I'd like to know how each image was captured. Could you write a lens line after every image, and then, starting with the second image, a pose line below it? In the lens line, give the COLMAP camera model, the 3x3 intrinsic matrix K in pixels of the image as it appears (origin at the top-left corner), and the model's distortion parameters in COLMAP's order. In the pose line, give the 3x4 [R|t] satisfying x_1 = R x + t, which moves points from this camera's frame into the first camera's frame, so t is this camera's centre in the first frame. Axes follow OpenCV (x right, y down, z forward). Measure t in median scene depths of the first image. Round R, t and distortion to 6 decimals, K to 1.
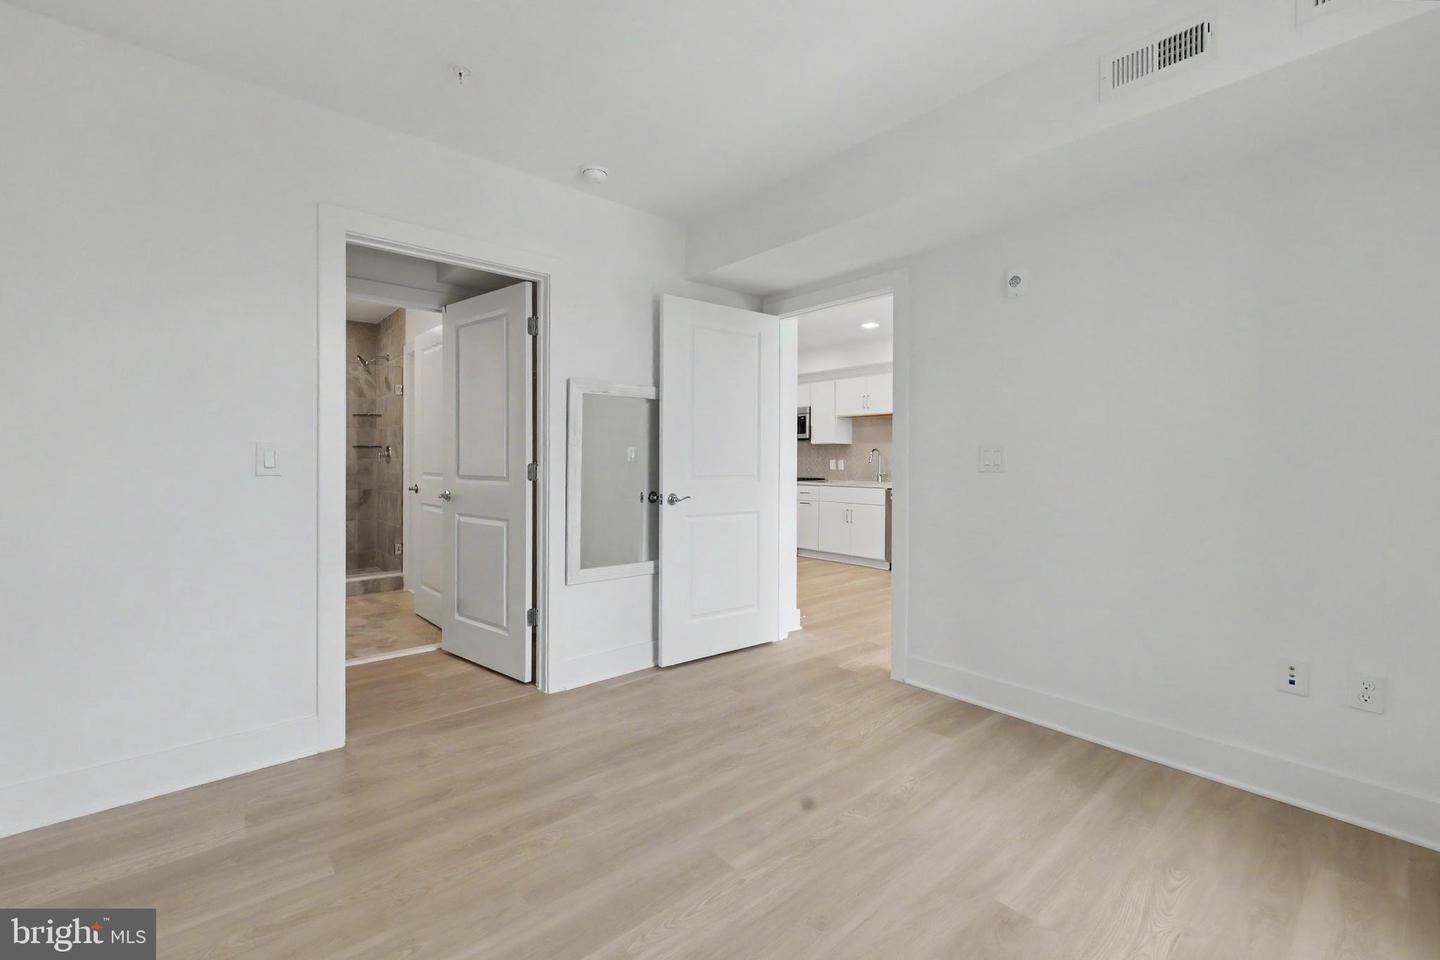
lens RADIAL K [[624.5, 0, 697.9], [0, 624.5, 465.3], [0, 0, 1]] dist [-0.001213, -0.000317]
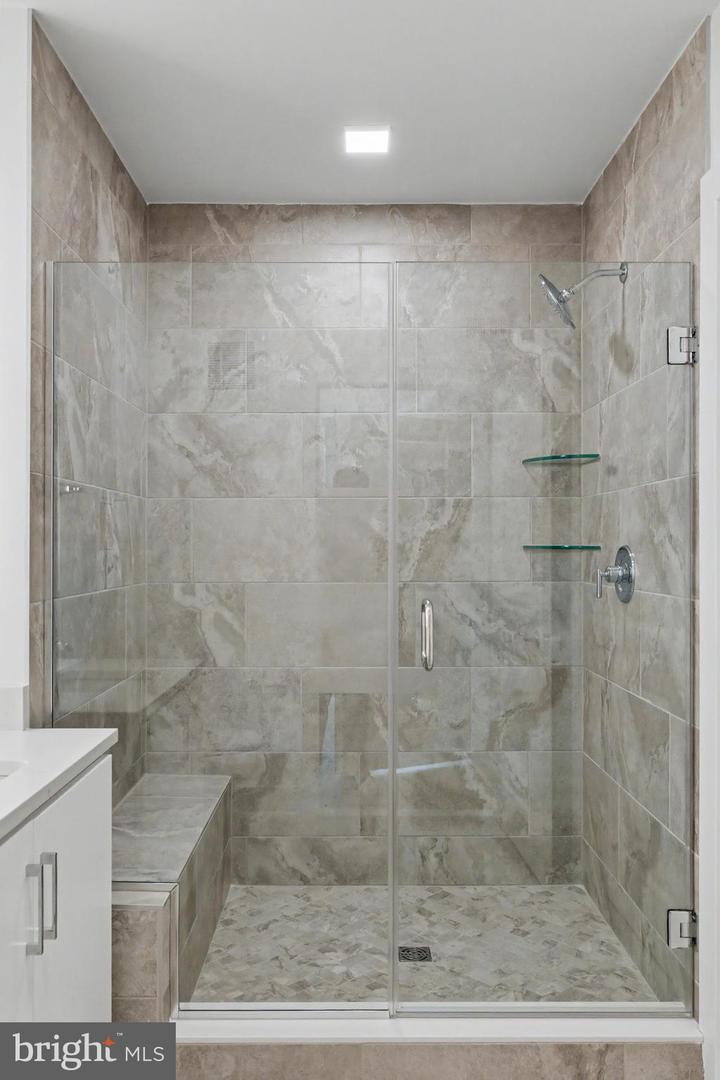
lens RADIAL K [[829.7, 0, 361.8], [0, 829.7, 546.0], [0, 0, 1]] dist [-0.009019, 0.001133]
pose [[0.783374, -0.006241, -0.621519, -0.751852], [-0.002636, 0.999907, -0.013363, -0.056958], [0.621545, 0.012107, 0.783285, 1.301480]]
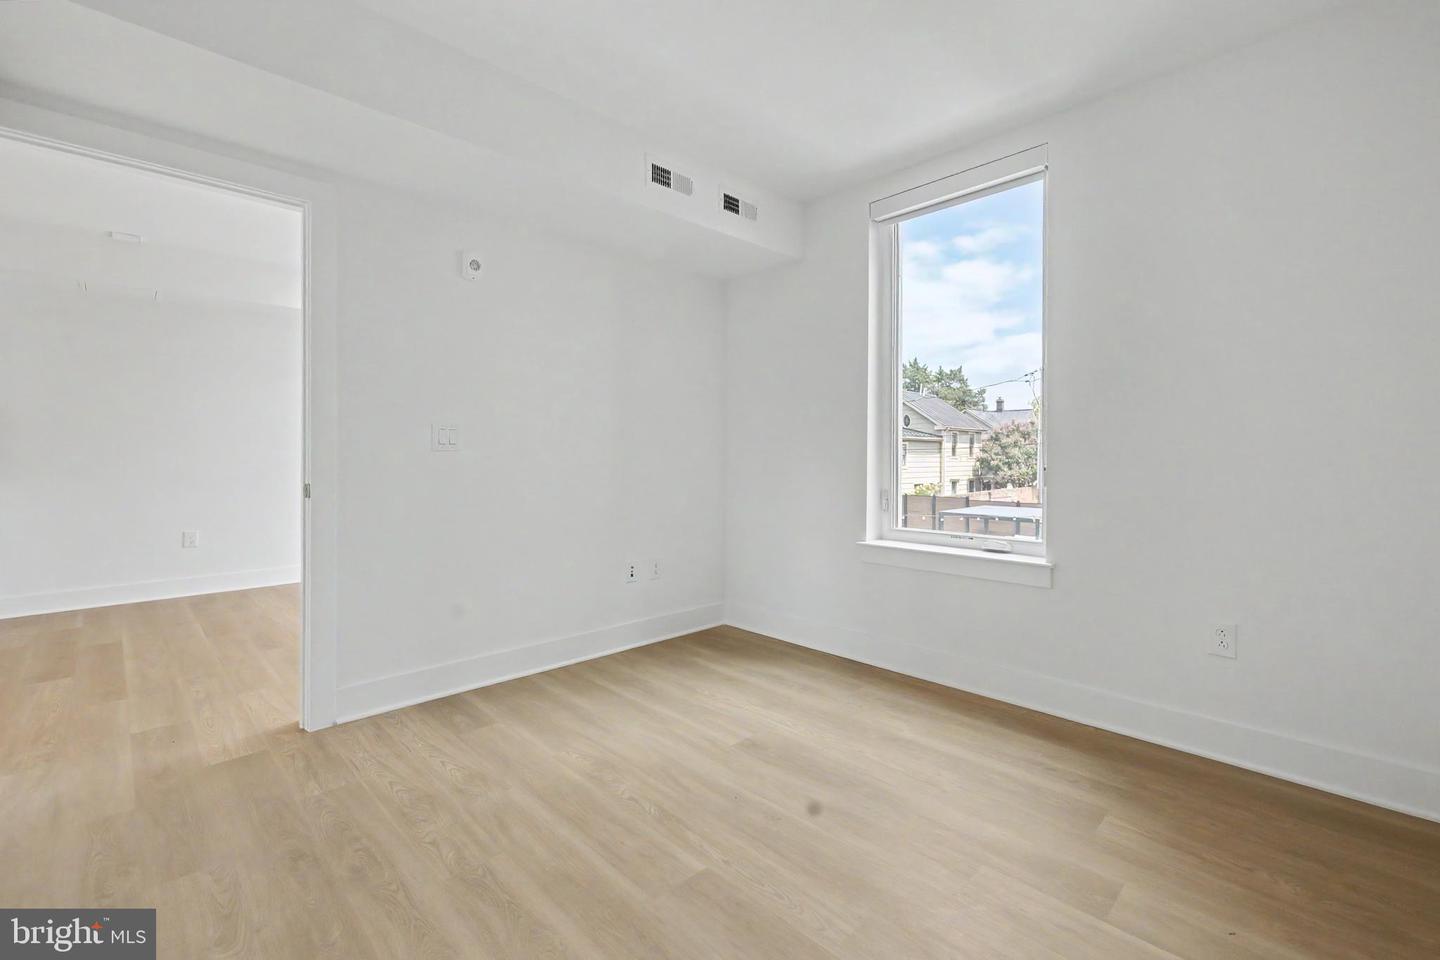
lens RADIAL K [[624.5, 0, 732.5], [0, 624.5, 469.3], [0, 0, 1]] dist [-0.001213, -0.000317]
pose [[-0.099997, -0.022552, 0.994732, -0.559098], [0.007497, 0.999698, 0.023418, 0.019549], [-0.994960, 0.009800, -0.099797, 0.683270]]
